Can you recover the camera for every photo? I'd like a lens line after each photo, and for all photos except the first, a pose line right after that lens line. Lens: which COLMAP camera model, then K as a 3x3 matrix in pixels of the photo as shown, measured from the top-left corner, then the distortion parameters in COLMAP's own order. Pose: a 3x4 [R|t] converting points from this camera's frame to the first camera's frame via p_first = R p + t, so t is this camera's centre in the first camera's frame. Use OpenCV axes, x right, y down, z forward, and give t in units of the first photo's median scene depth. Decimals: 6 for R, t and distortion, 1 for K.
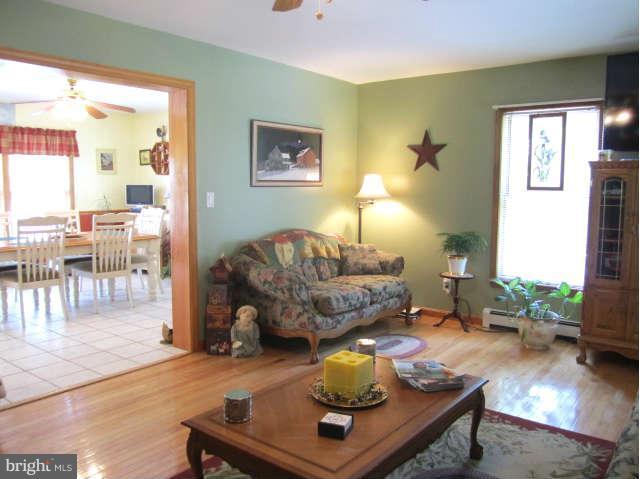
lens RADIAL K [[526.2, 0, 320.3], [0, 526.2, 239.3], [0, 0, 1]] dist [-0.056361, 0.011601]
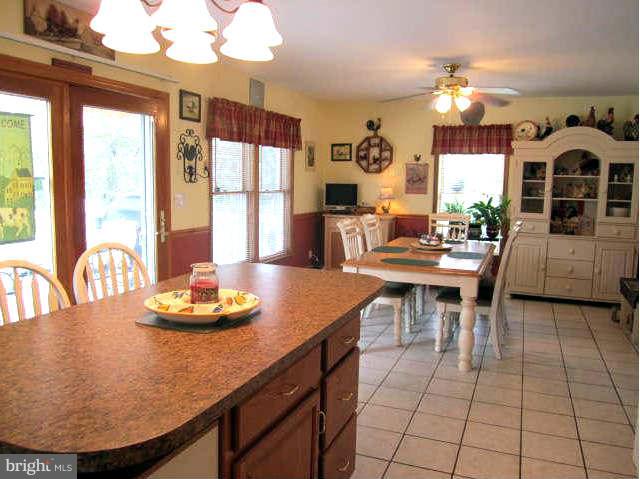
lens RADIAL K [[526.2, 0, 319.6], [0, 526.2, 239.3], [0, 0, 1]] dist [-0.056361, 0.011601]
pose [[0.956390, -0.027700, 0.290776, -0.659637], [0.023146, 0.999550, 0.019089, -0.026891], [-0.291174, -0.011526, 0.956601, 0.154027]]
